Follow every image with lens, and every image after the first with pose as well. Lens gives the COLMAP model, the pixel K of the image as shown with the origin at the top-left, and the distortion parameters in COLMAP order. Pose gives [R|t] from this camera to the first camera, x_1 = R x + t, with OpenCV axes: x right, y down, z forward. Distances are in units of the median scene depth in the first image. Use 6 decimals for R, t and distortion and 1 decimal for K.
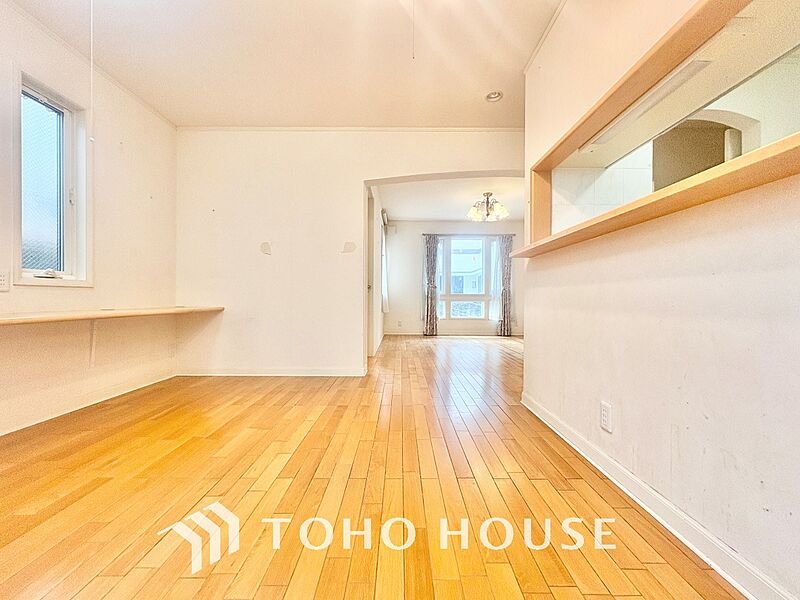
lens RADIAL K [[318.6, 0, 392.9], [0, 318.6, 301.2], [0, 0, 1]] dist [-0.001921, 0.000001]
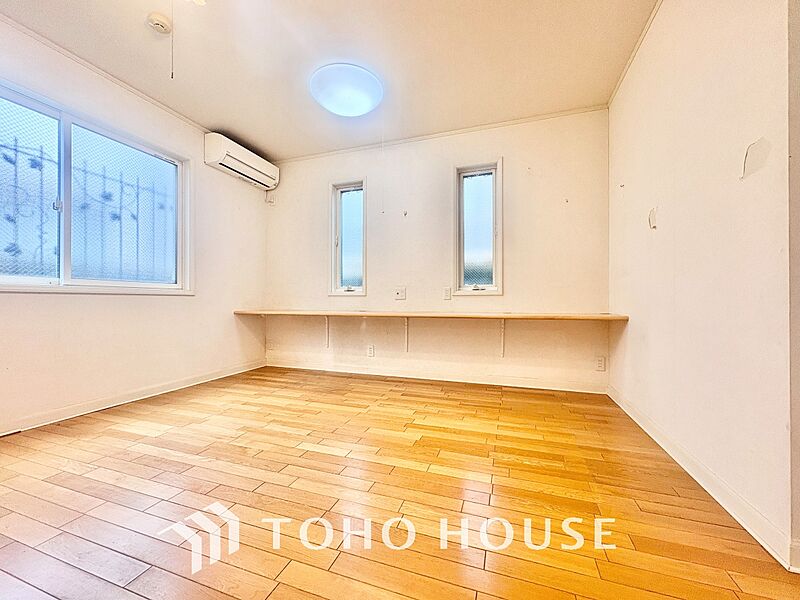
lens RADIAL K [[318.6, 0, 403.4], [0, 318.6, 300.2], [0, 0, 1]] dist [-0.001921, 0.000001]
pose [[-0.314860, -0.005154, -0.949124, 0.141375], [-0.003635, 0.999984, -0.004224, -0.004934], [0.949131, 0.002120, -0.314874, 0.352720]]
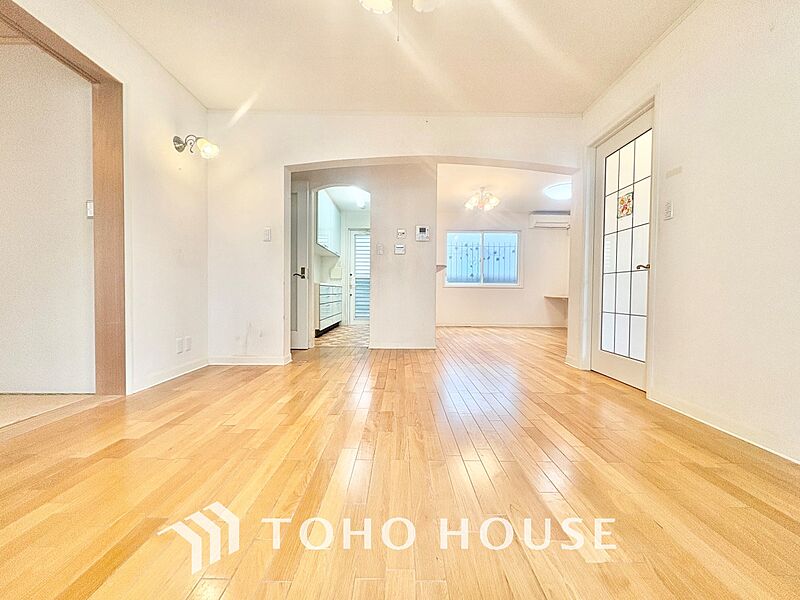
lens RADIAL K [[318.6, 0, 399.8], [0, 318.6, 300.8], [0, 0, 1]] dist [-0.001921, 0.000001]
pose [[-0.999888, -0.010627, -0.010578, 0.219855], [-0.010957, 0.999439, 0.031657, 0.000169], [0.010236, 0.031769, -0.999443, 0.967033]]
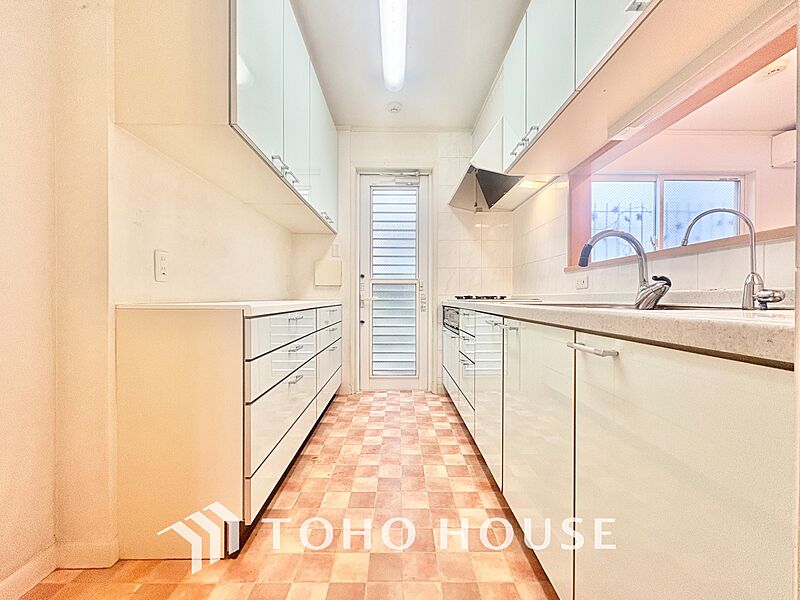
lens RADIAL K [[318.6, 0, 398.9], [0, 318.6, 300.7], [0, 0, 1]] dist [-0.001921, 0.000001]
pose [[-0.999854, -0.005401, -0.016242, 0.325841], [-0.005572, 0.999930, 0.010484, -0.020349], [0.016184, 0.010573, -0.999813, 0.371134]]
